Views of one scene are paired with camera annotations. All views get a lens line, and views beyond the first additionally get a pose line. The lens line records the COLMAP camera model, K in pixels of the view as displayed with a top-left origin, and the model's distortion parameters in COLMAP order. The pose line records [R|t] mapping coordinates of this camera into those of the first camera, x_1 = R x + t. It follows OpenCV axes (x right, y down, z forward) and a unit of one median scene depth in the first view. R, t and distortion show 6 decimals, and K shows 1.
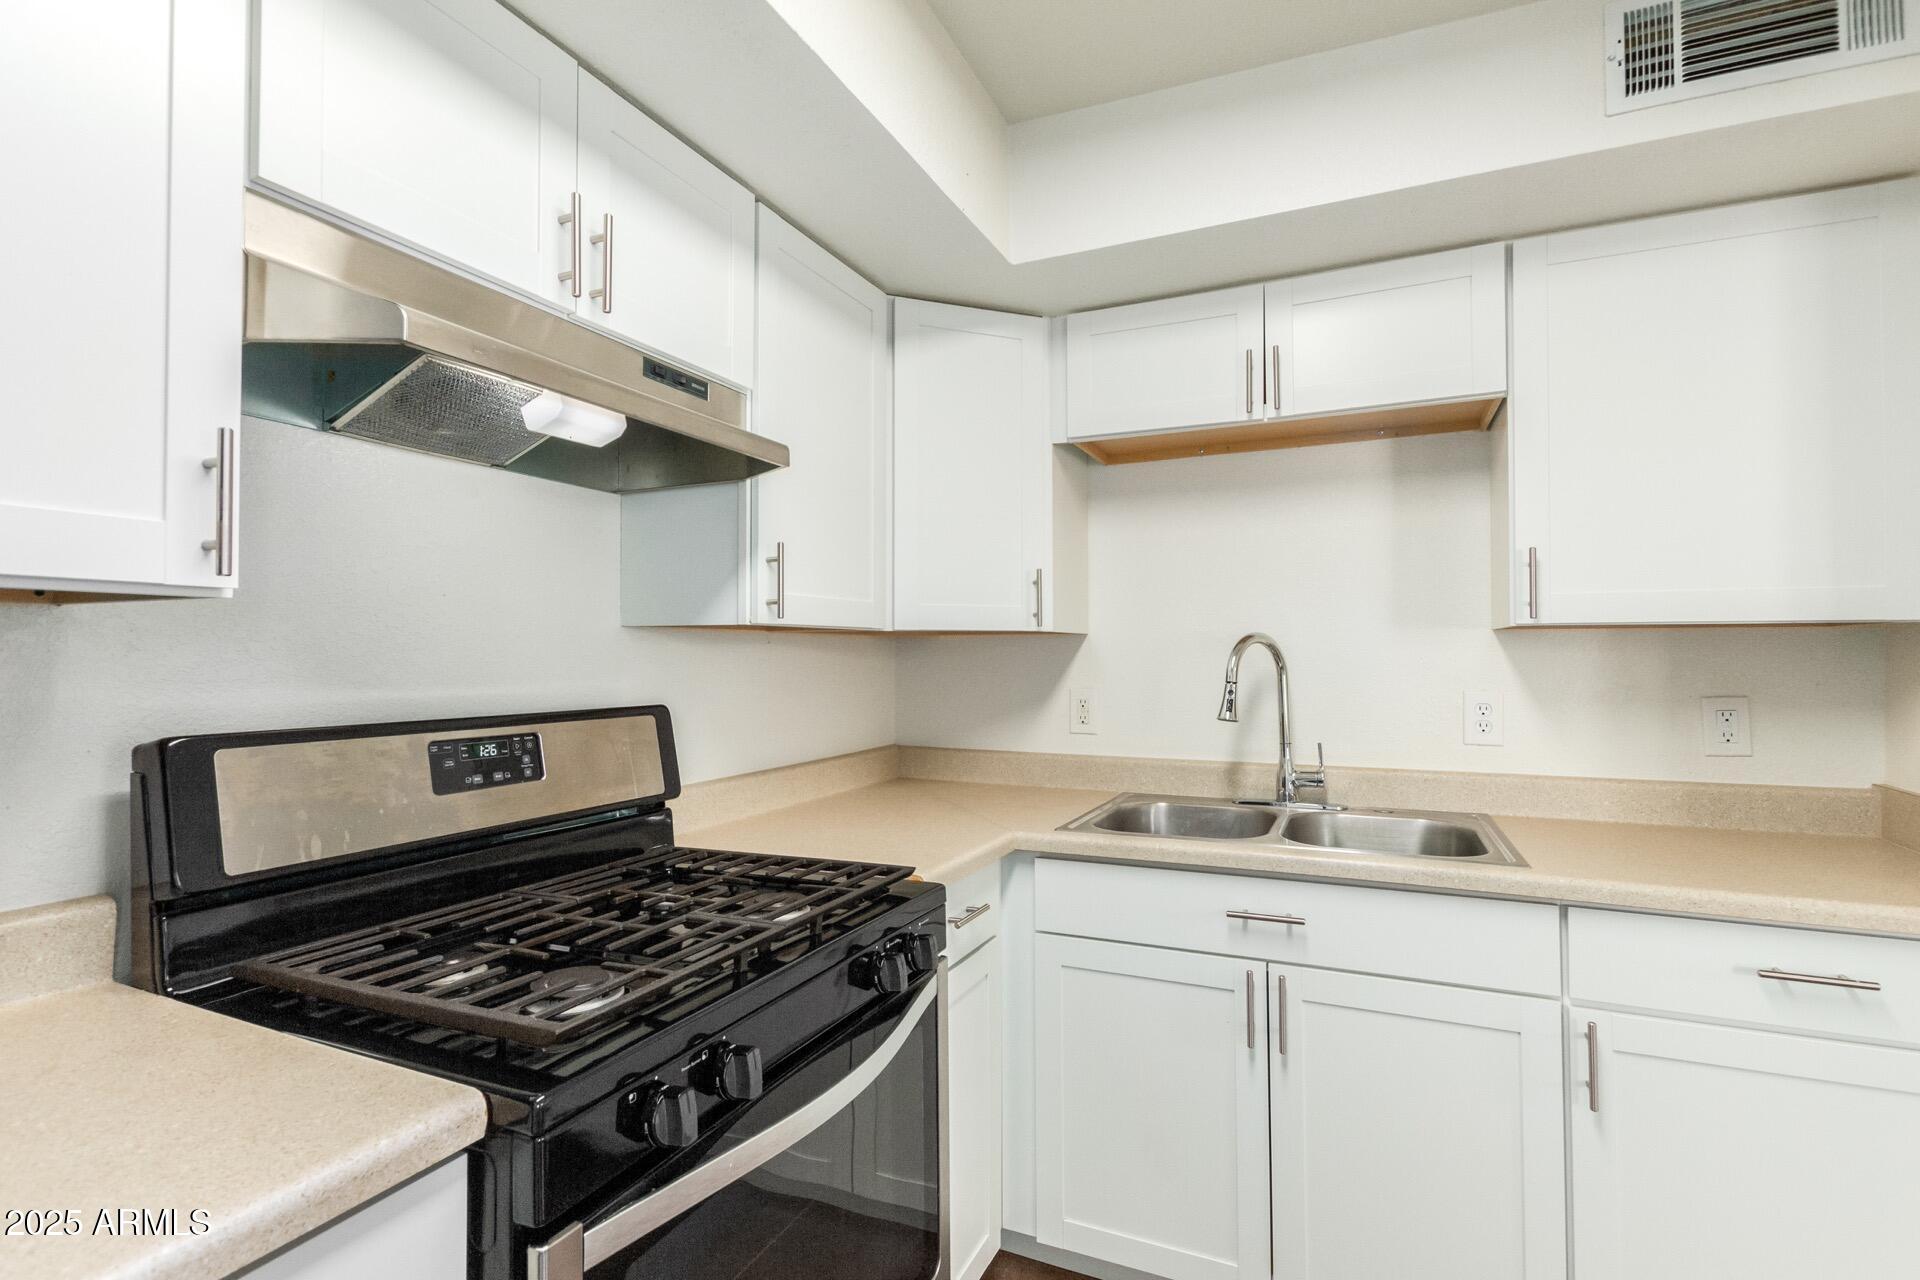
lens RADIAL K [[870.3, 0, 970.6], [0, 870.3, 638.8], [0, 0, 1]] dist [0.001400, -0.000669]
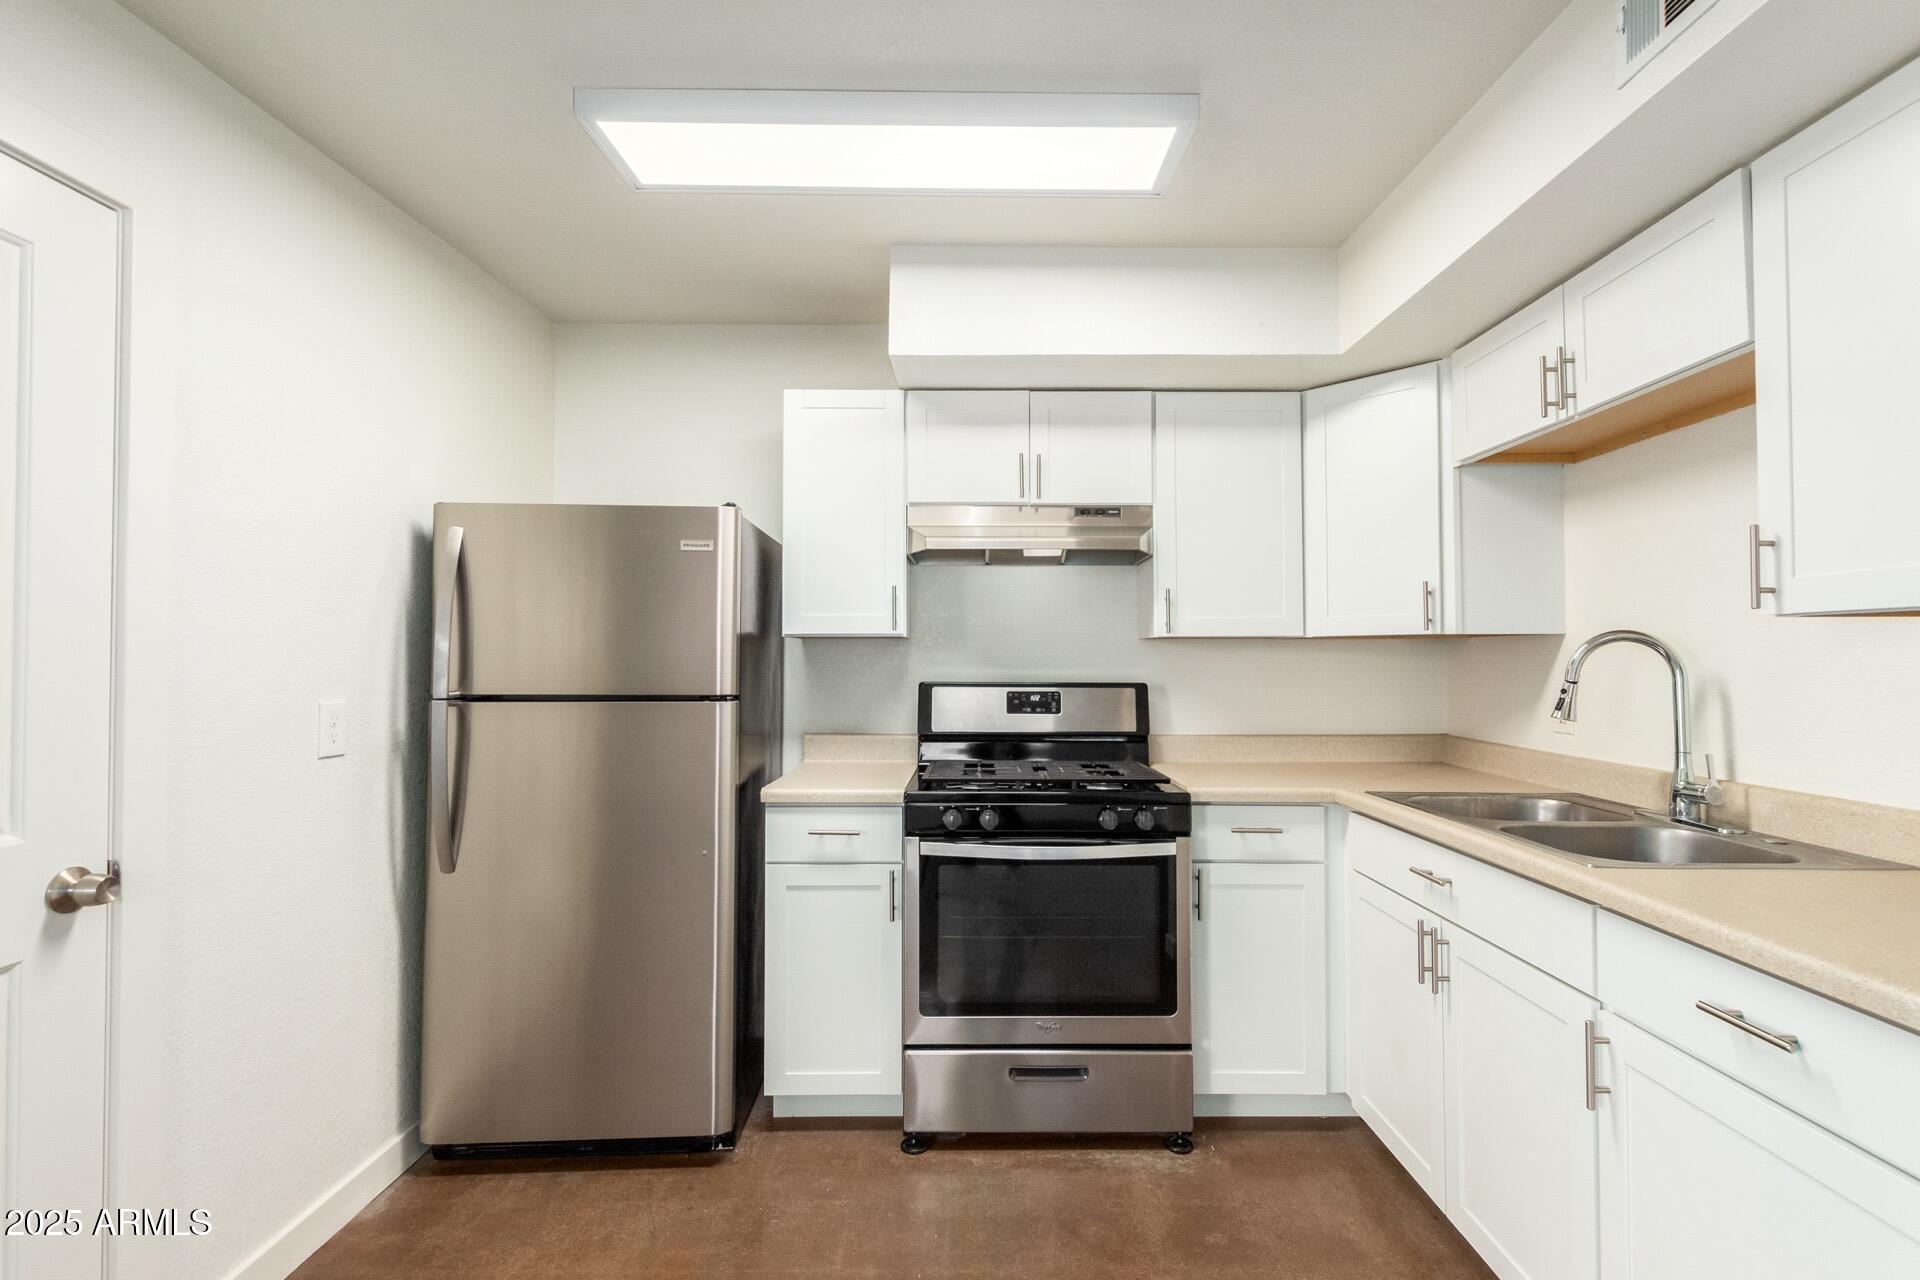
lens RADIAL K [[870.3, 0, 970.6], [0, 870.3, 638.8], [0, 0, 1]] dist [0.001400, -0.000669]
pose [[0.411365, -0.018400, -0.911285, 1.168299], [0.015897, 0.999789, -0.013011, 0.003721], [0.911332, -0.009134, 0.411570, -0.049745]]
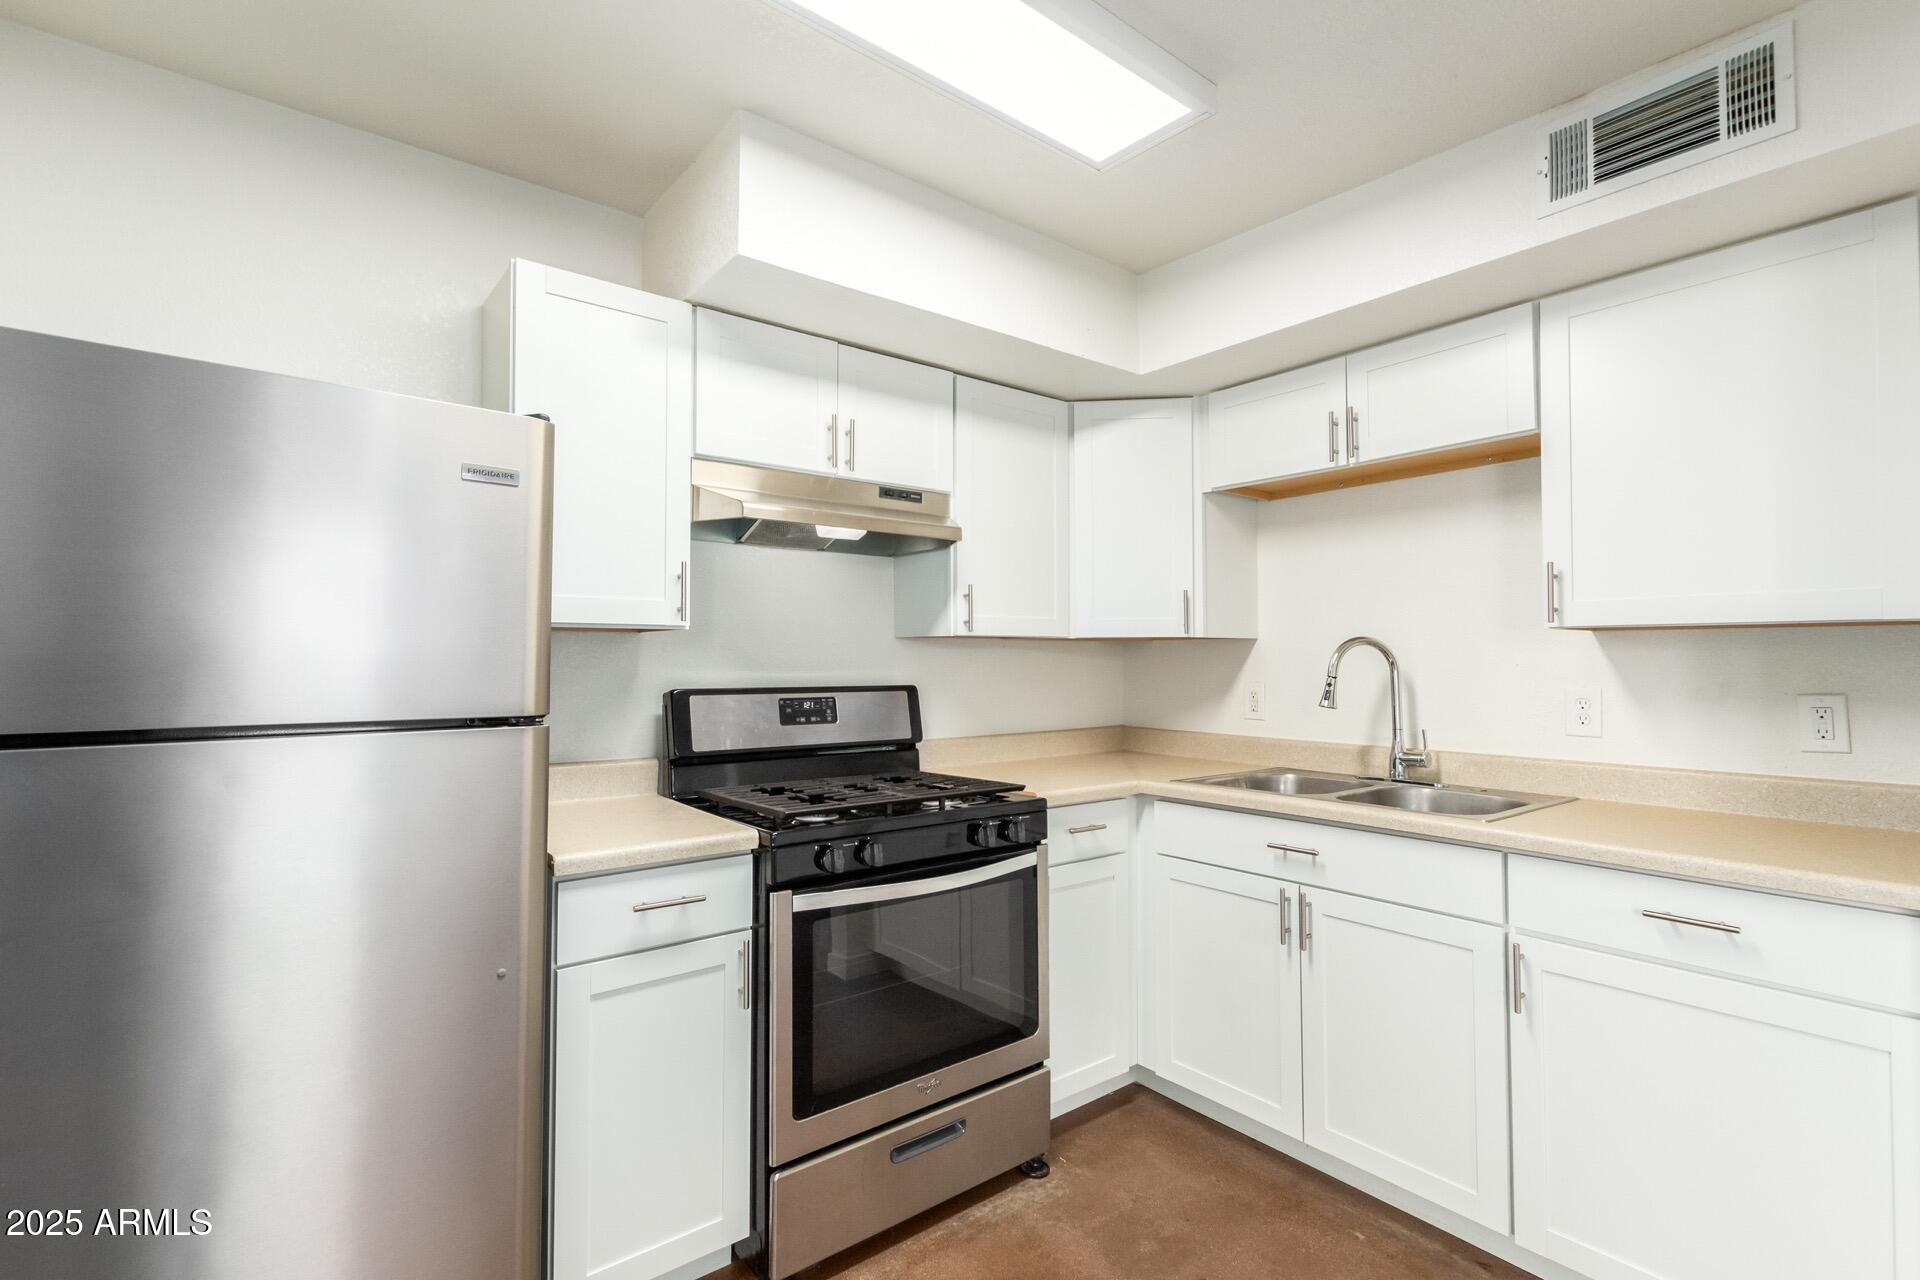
lens RADIAL K [[870.3, 0, 970.6], [0, 870.3, 638.8], [0, 0, 1]] dist [0.001400, -0.000669]
pose [[0.888154, -0.009990, -0.459438, 0.519507], [0.007639, 0.999946, -0.006976, 0.000855], [0.459483, 0.002686, 0.888183, -0.425783]]
